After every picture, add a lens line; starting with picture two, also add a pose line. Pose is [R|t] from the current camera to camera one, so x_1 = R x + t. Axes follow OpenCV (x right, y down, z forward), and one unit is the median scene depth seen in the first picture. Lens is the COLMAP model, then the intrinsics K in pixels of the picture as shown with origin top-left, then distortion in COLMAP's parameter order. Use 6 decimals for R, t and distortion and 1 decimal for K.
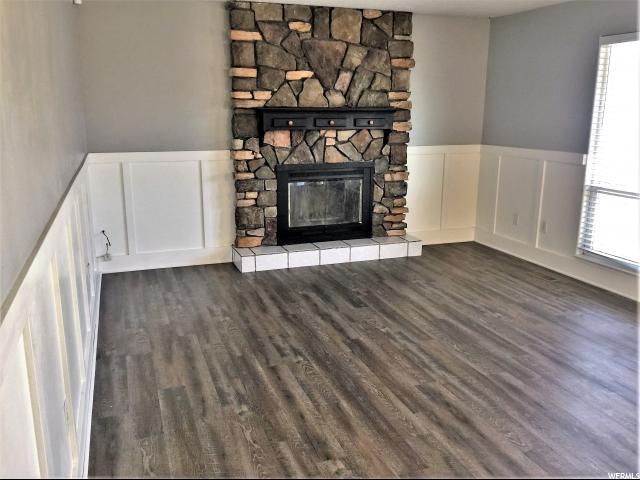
lens RADIAL K [[560.5, 0, 307.2], [0, 560.5, 242.4], [0, 0, 1]] dist [0.068810, -0.087083]
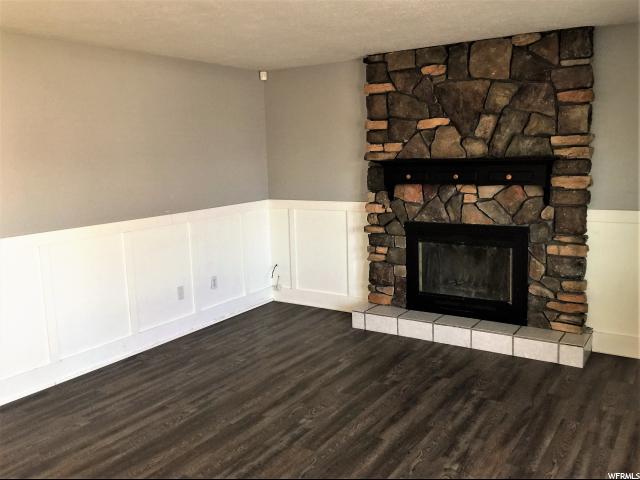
lens RADIAL K [[560.5, 0, 316.9], [0, 560.5, 237.9], [0, 0, 1]] dist [0.068810, -0.087083]
pose [[0.601086, 0.104299, -0.792349, 0.599982], [-0.158158, 0.987363, 0.009988, -0.099268], [0.783378, 0.119312, 0.609986, 0.339308]]
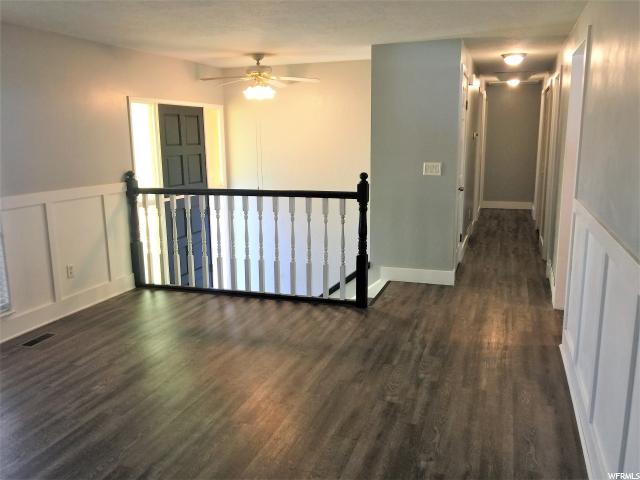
lens RADIAL K [[560.5, 0, 322.6], [0, 560.5, 240.1], [0, 0, 1]] dist [0.068810, -0.087083]
pose [[-0.800563, -0.108759, 0.589296, -0.272223], [0.150677, 0.915264, 0.373615, -0.233101], [-0.579996, 0.387896, -0.716339, 0.902633]]
